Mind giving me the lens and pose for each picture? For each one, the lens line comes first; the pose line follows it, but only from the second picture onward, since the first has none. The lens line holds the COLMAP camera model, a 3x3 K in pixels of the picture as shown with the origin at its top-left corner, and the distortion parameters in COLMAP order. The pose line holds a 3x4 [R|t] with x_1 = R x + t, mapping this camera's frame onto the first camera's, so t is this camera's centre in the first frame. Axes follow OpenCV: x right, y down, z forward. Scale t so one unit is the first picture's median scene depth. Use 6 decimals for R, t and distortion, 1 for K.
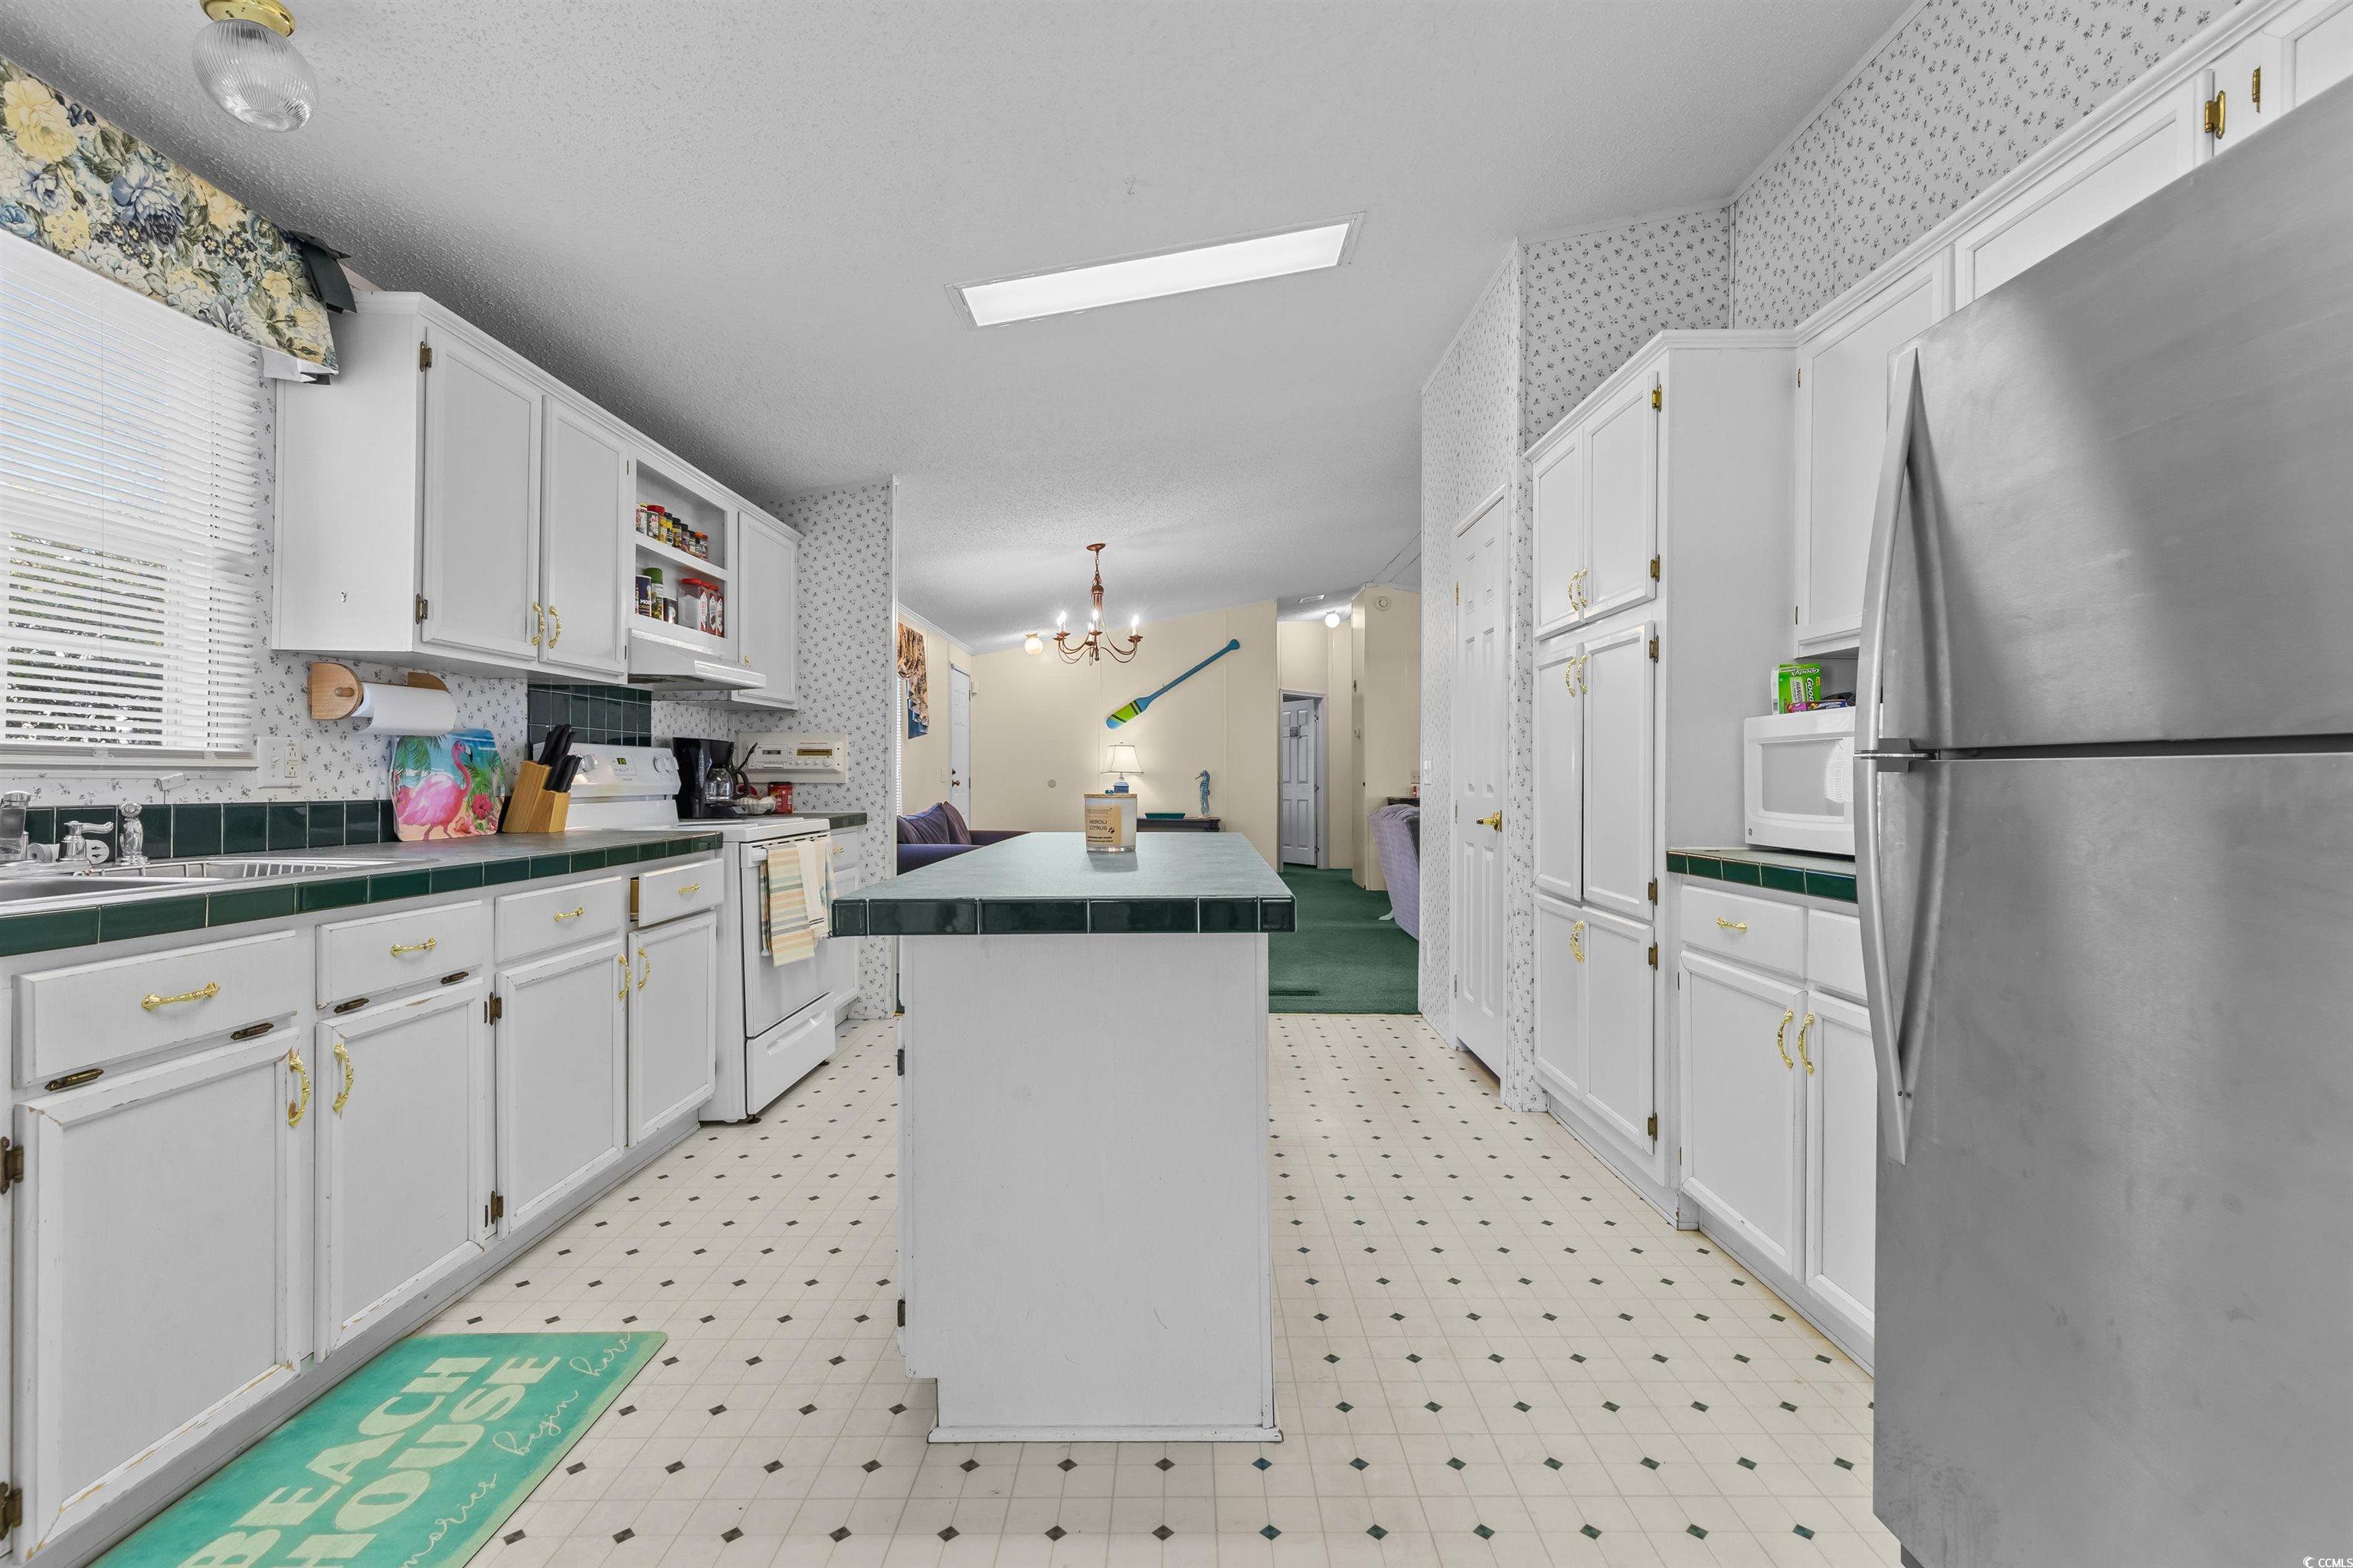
lens RADIAL K [[1054.7, 0, 1176.5], [0, 1054.7, 784.0], [0, 0, 1]] dist [0.000572, 0.008143]
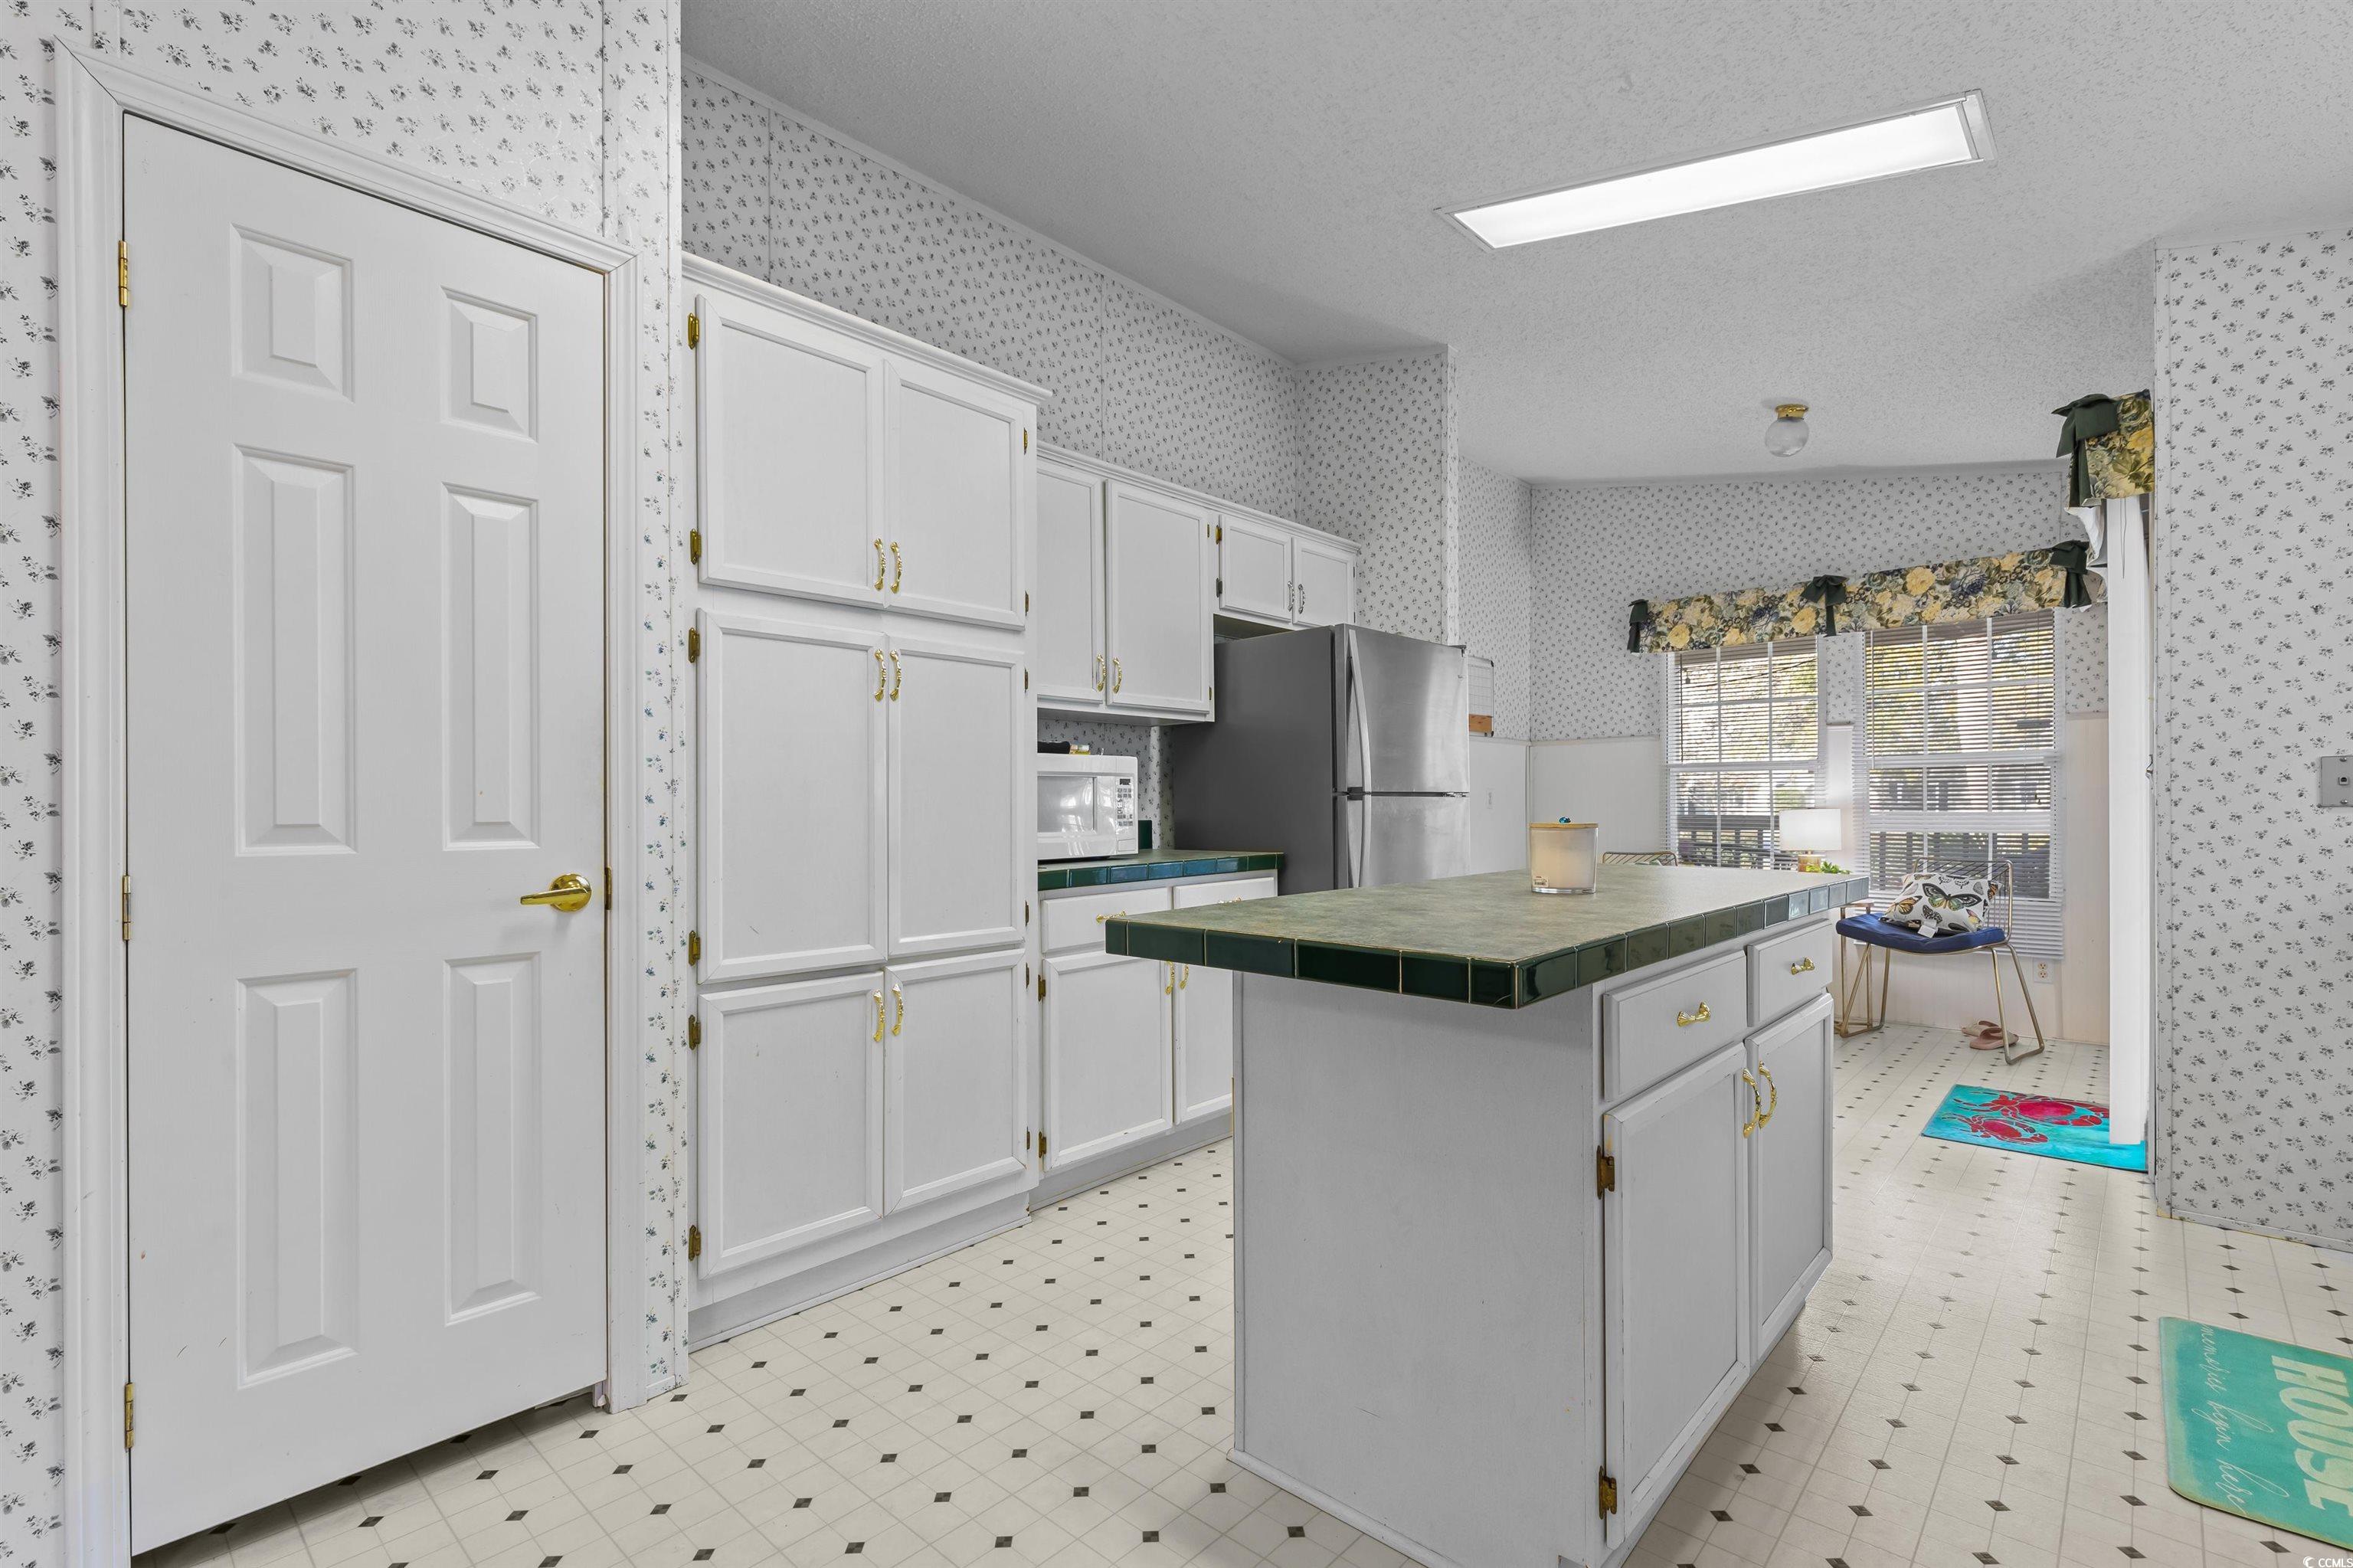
lens RADIAL K [[1066.1, 0, 1175.6], [0, 1066.1, 813.1], [0, 0, 1]] dist [0.004764, -0.001072]
pose [[-0.739095, -0.003727, 0.673591, -0.495051], [0.008045, 0.999865, 0.014359, -0.016466], [-0.673553, 0.016032, -0.738965, 2.245620]]
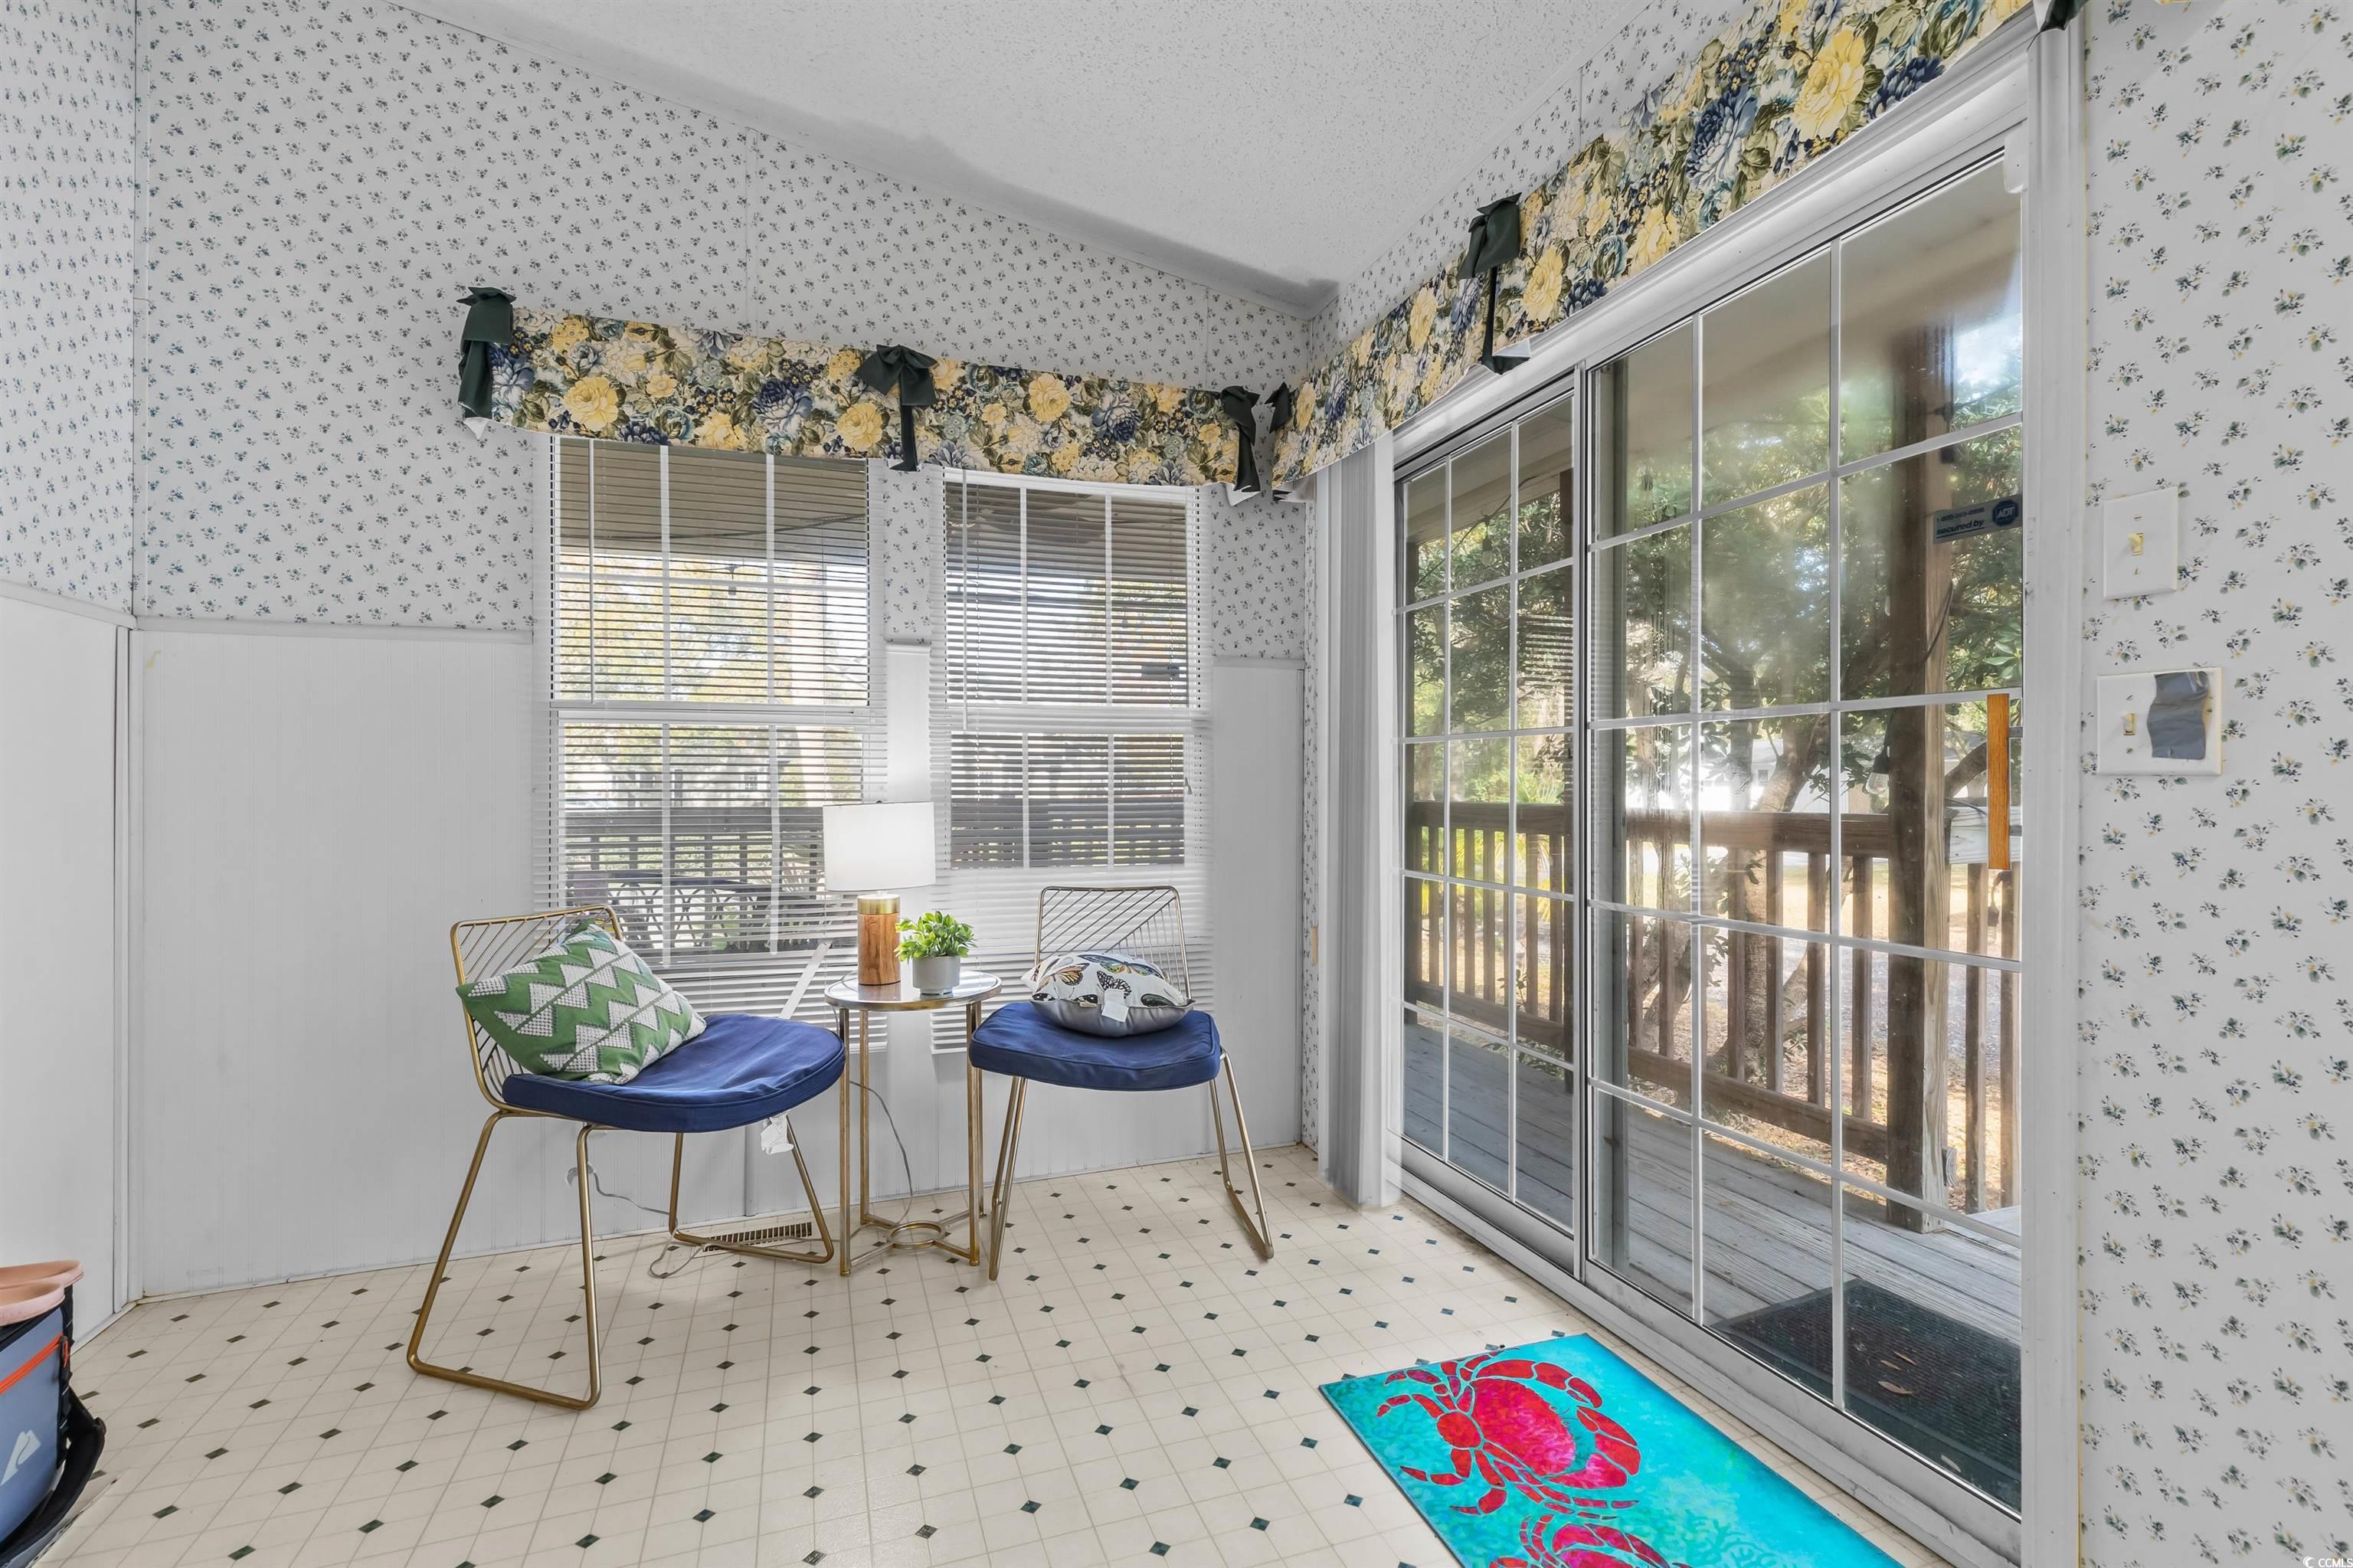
lens RADIAL K [[1078.3, 0, 1181.8], [0, 1078.3, 785.5], [0, 0, 1]] dist [0.002665, 0.001107]
pose [[-0.939755, -0.003560, -0.341830, 0.251941], [-0.004838, 0.999984, 0.002884, -0.003536], [0.341815, 0.004364, -0.939757, 0.551295]]
